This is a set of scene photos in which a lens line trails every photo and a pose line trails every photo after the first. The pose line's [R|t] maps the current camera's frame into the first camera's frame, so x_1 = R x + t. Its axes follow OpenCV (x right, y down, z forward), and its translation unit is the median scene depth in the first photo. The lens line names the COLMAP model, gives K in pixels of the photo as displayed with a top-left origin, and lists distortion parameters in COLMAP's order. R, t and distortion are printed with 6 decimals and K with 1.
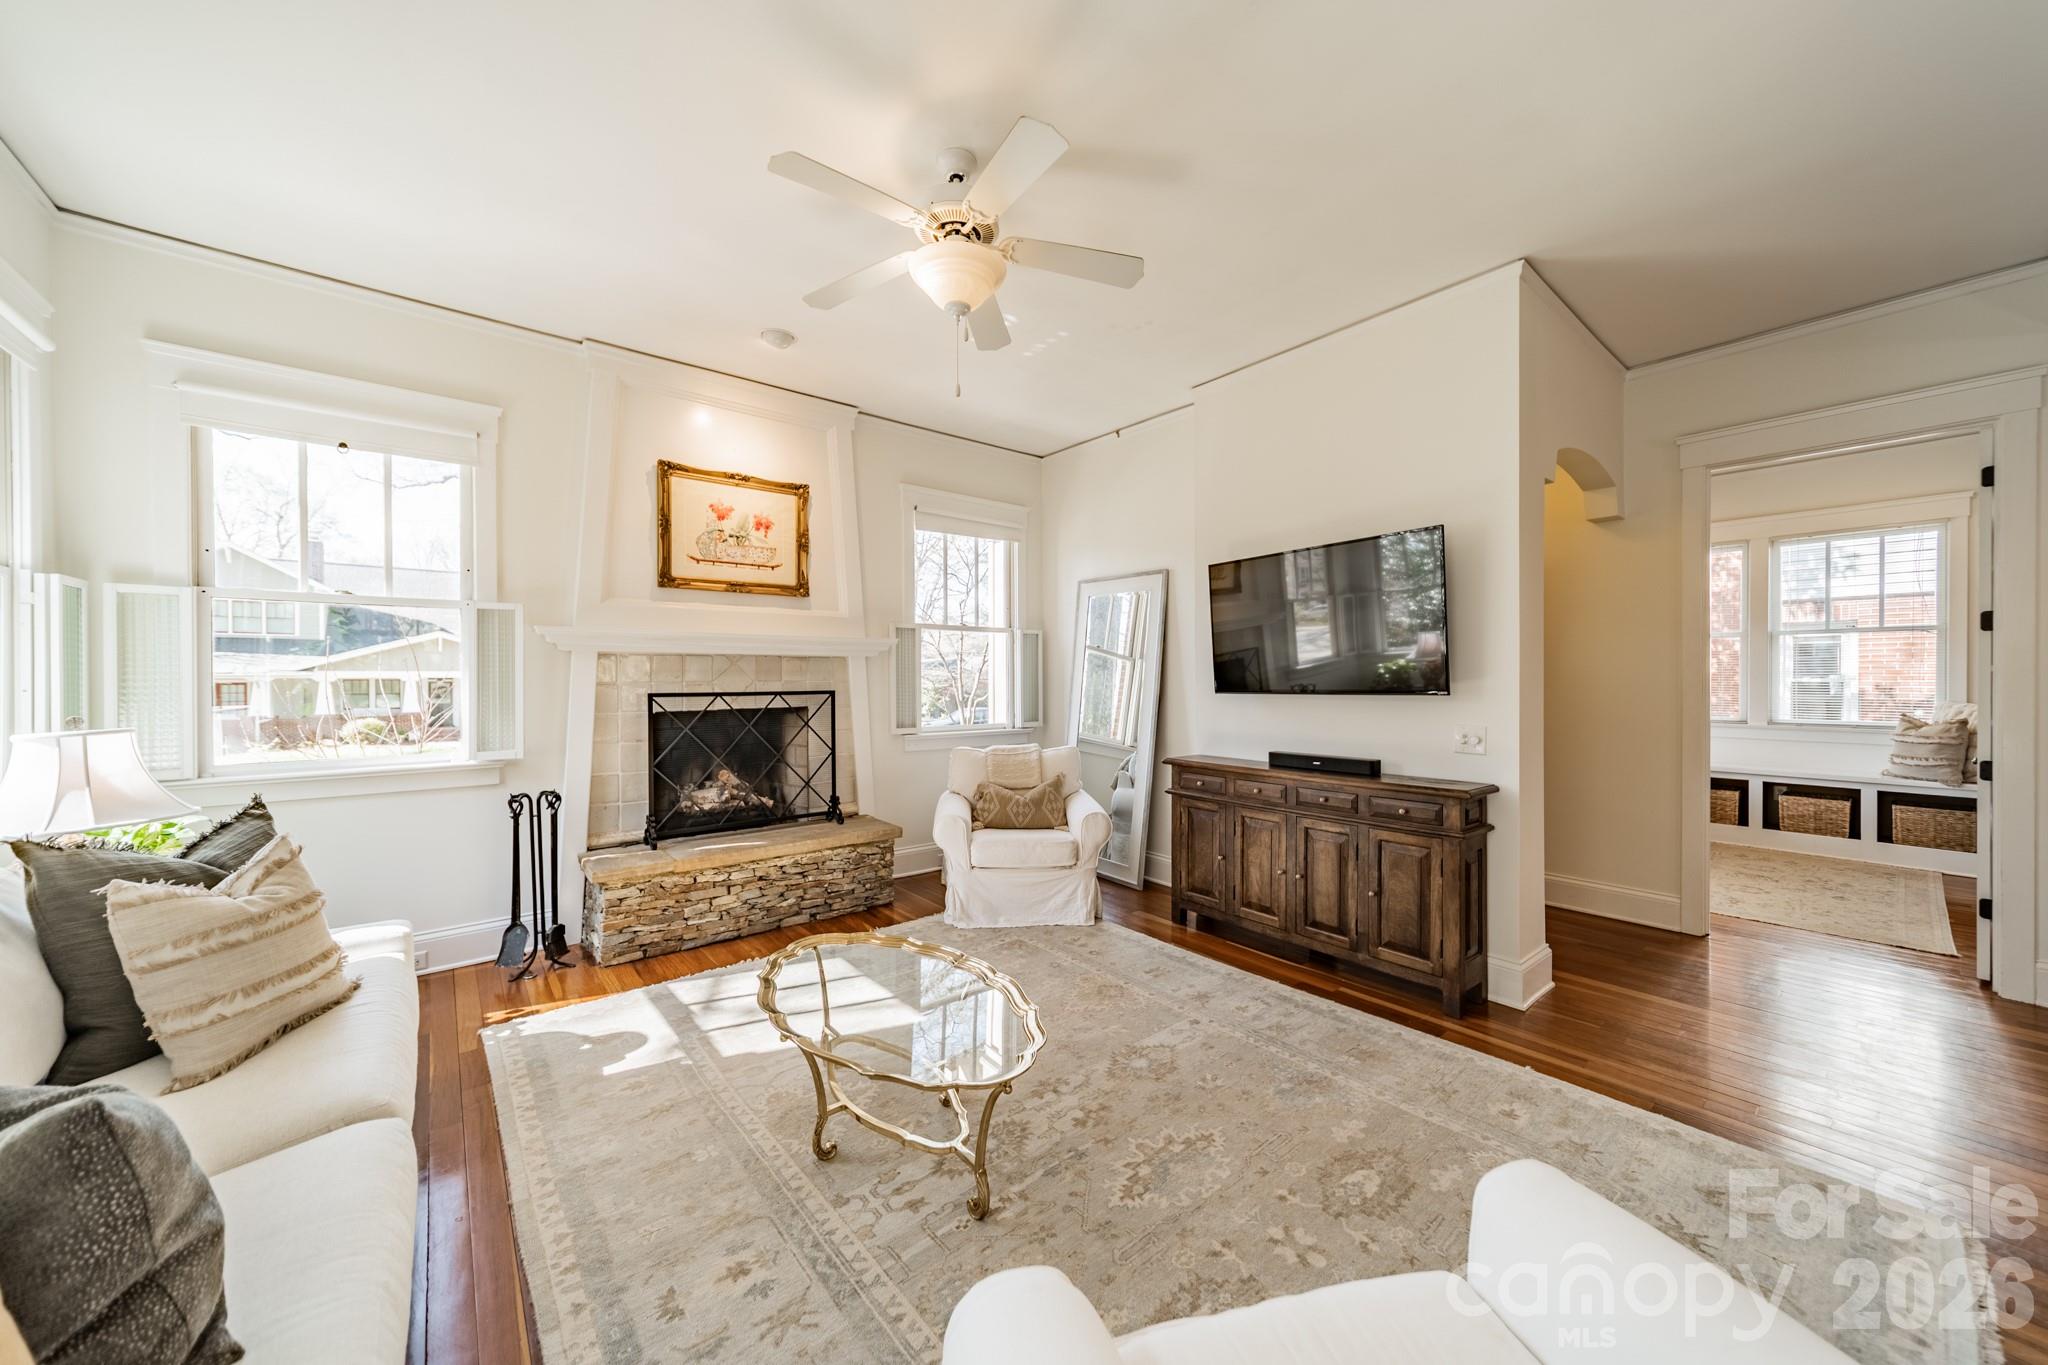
lens RADIAL K [[719.3, 0, 1025.1], [0, 719.3, 687.6], [0, 0, 1]] dist [0.009604, 0.000026]
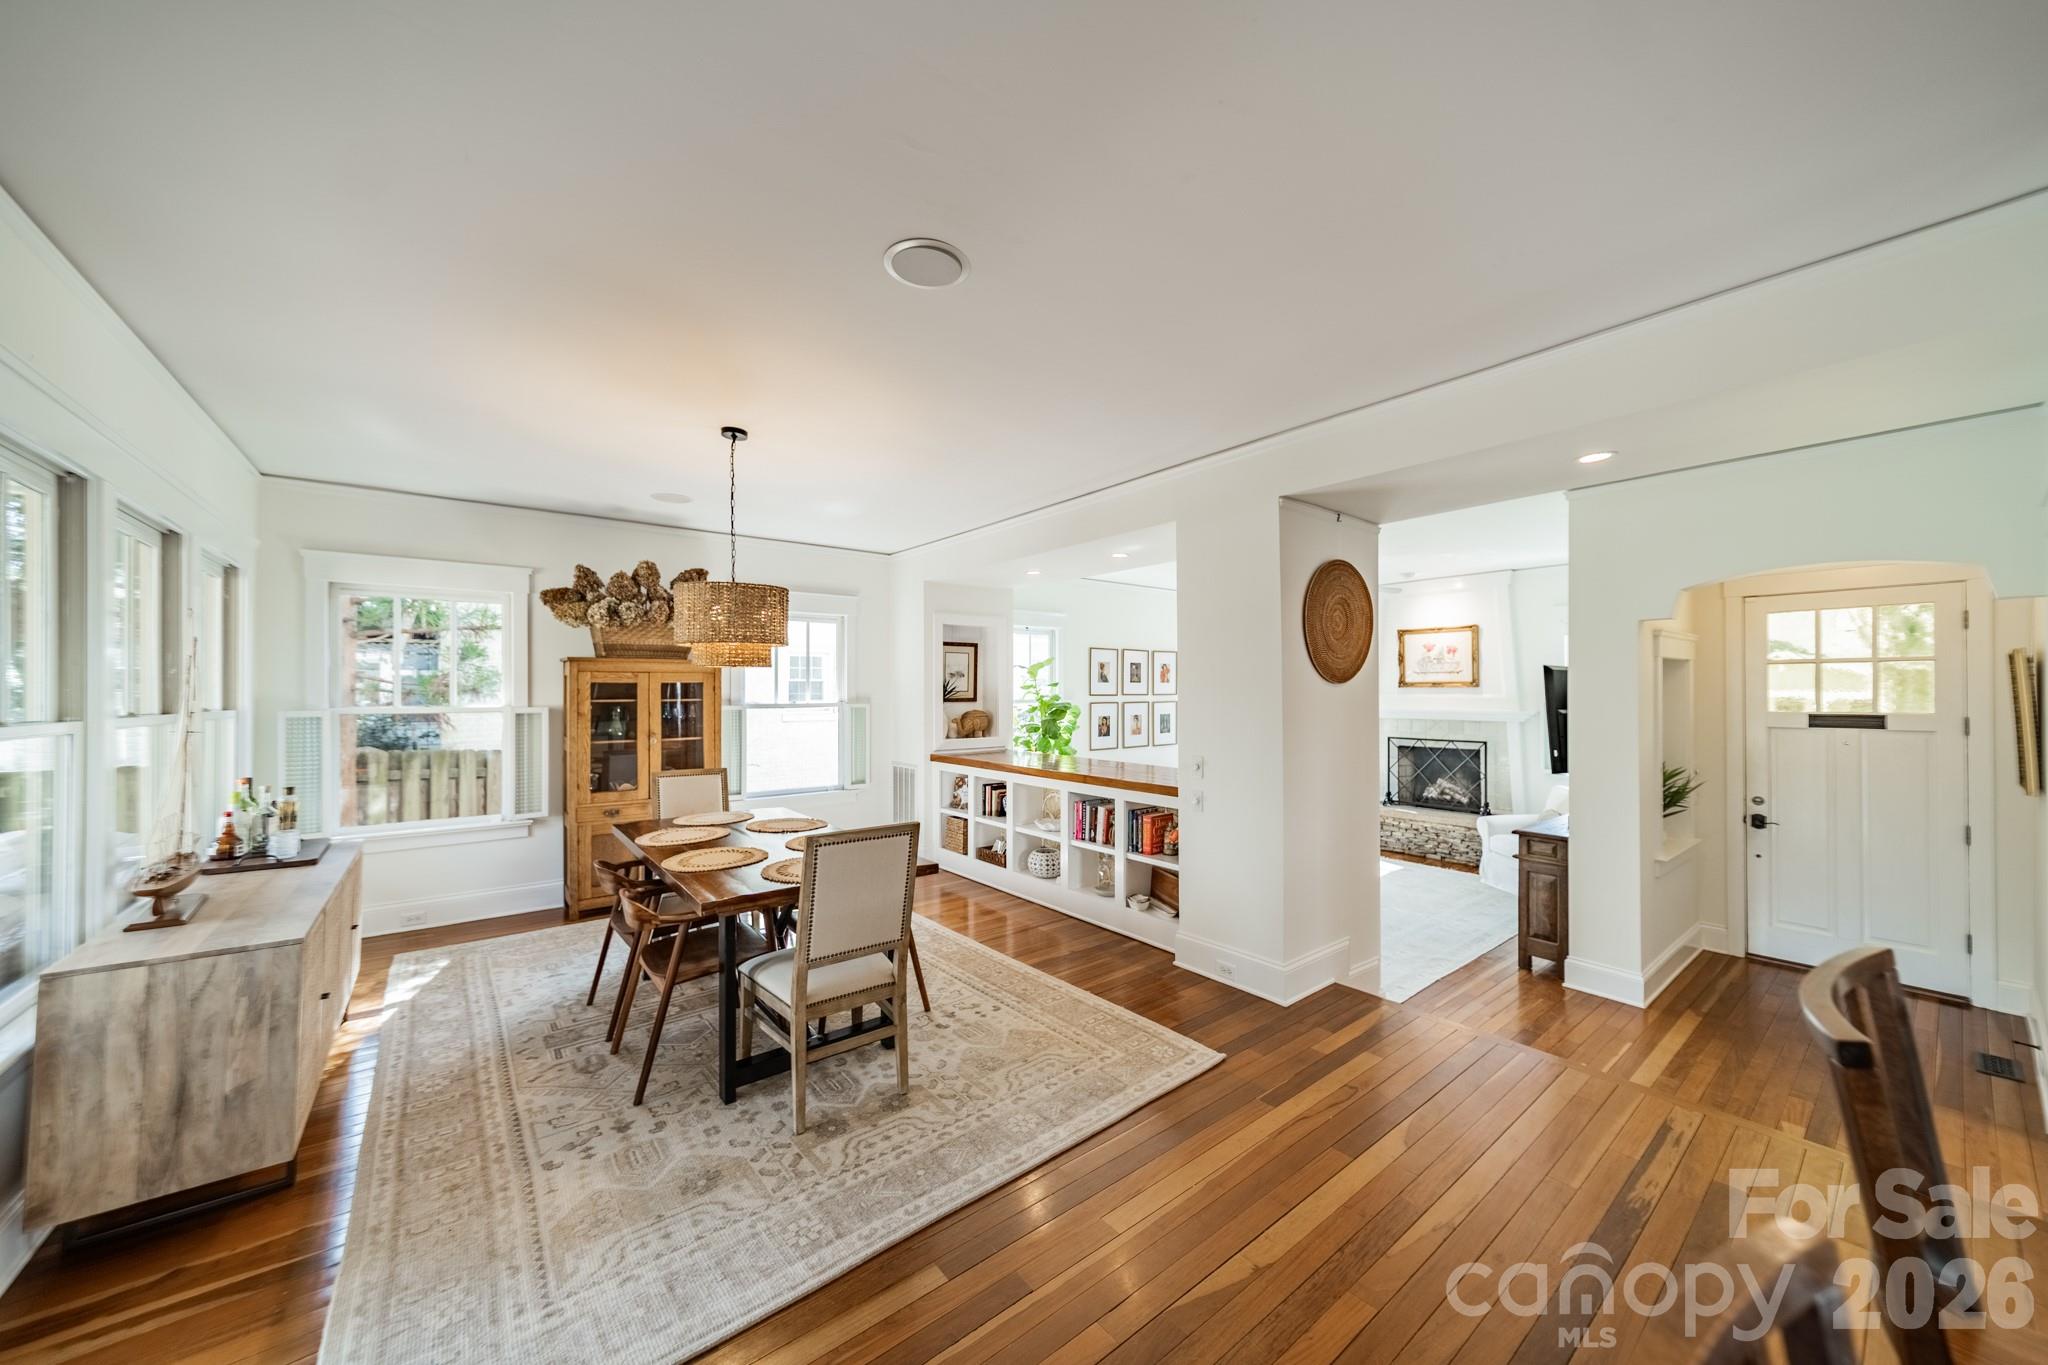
lens RADIAL K [[719.3, 0, 1025.1], [0, 719.3, 687.6], [0, 0, 1]] dist [0.009604, 0.000026]
pose [[-0.017317, -0.000060, -0.999850, 1.575217], [-0.006757, 0.999977, 0.000057, -0.124652], [0.999827, 0.006757, -0.017317, -0.082915]]
